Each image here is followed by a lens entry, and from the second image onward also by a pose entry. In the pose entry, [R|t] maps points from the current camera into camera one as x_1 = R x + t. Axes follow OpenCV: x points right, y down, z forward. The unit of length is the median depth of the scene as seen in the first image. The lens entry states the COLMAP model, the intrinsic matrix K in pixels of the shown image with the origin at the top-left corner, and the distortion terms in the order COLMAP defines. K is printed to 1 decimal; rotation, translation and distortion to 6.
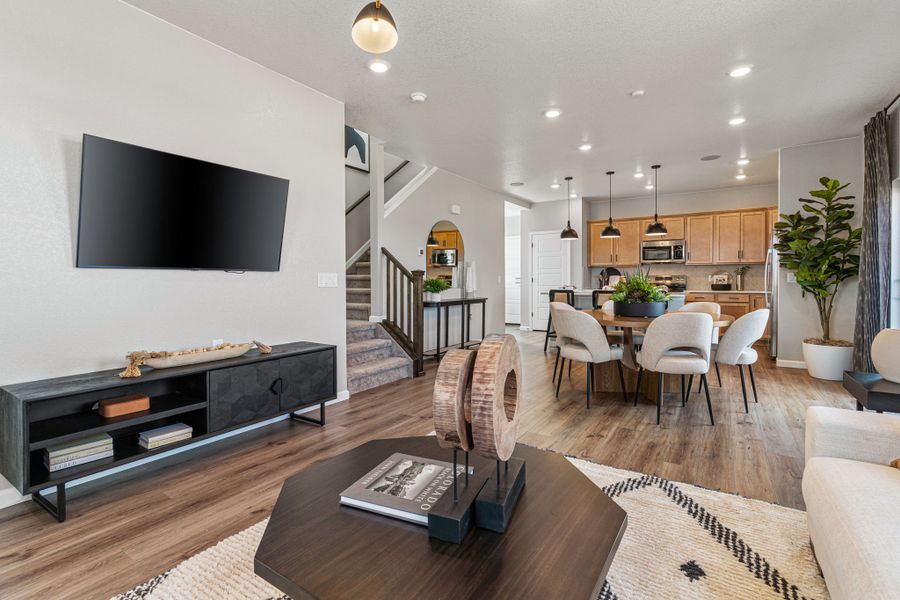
lens RADIAL K [[418.3, 0, 448.4], [0, 418.3, 286.6], [0, 0, 1]] dist [-0.009142, 0.000598]
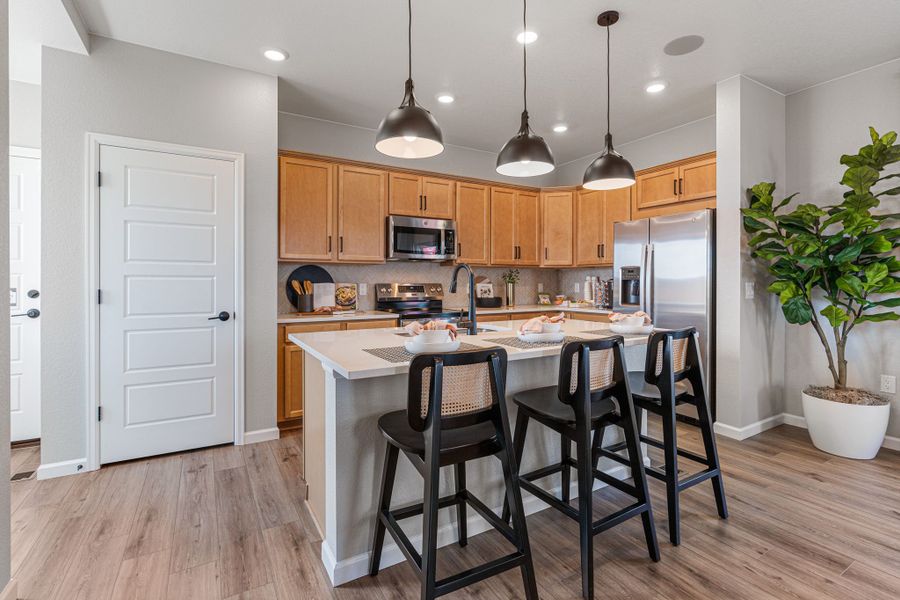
lens RADIAL K [[418.3, 0, 448.4], [0, 418.3, 286.6], [0, 0, 1]] dist [-0.009142, 0.000598]
pose [[0.442932, -0.004778, 0.896542, 0.062417], [0.014092, 0.999899, -0.001633, -0.026104], [-0.896444, 0.013358, 0.442955, 0.890838]]
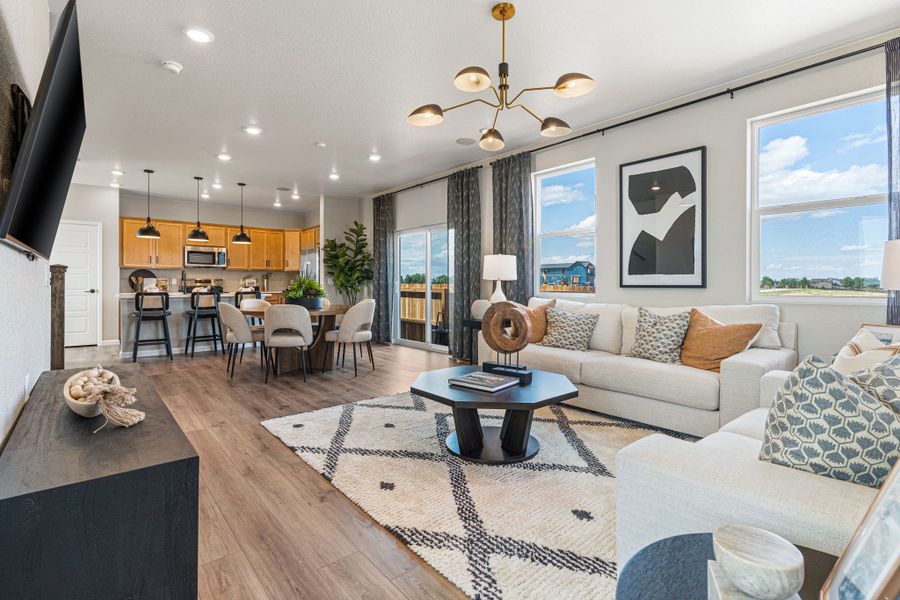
lens RADIAL K [[418.3, 0, 448.4], [0, 418.3, 286.6], [0, 0, 1]] dist [-0.009142, 0.000598]
pose [[0.275699, -0.000359, 0.961244, -0.419798], [0.014337, 0.999890, -0.003738, 0.007584], [-0.961137, 0.014812, 0.275674, 0.126145]]
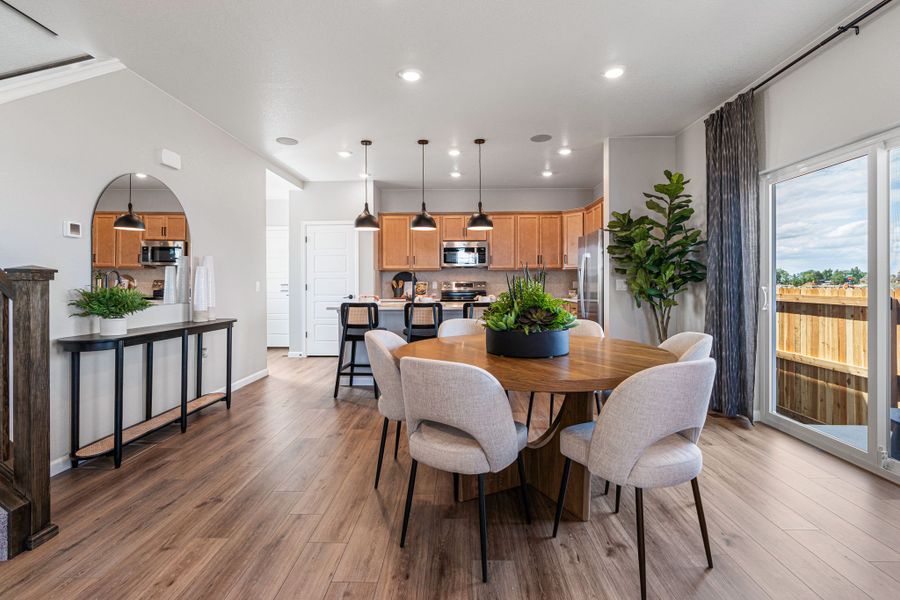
lens RADIAL K [[418.3, 0, 448.4], [0, 418.3, 286.6], [0, 0, 1]] dist [-0.009142, 0.000598]
pose [[0.848300, -0.002474, 0.529510, 0.036081], [0.009292, 0.999905, -0.010215, -0.009982], [-0.529434, 0.013585, 0.848242, 0.349402]]
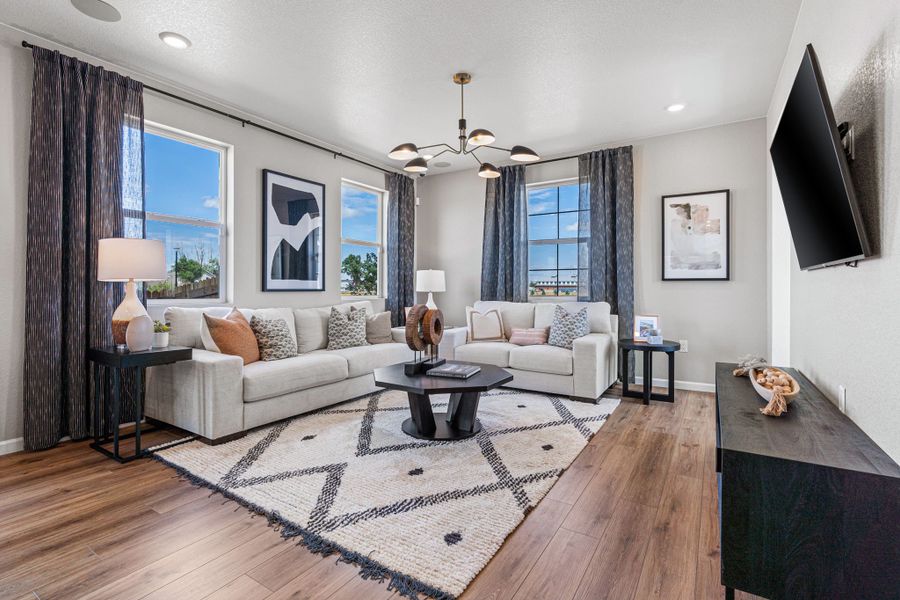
lens RADIAL K [[418.3, 0, 448.4], [0, 418.3, 286.6], [0, 0, 1]] dist [-0.009142, 0.000598]
pose [[-0.999947, -0.000719, -0.010297, -0.005629], [-0.000879, 0.999879, 0.015559, -0.007585], [0.010285, 0.015567, -0.999826, 0.694219]]
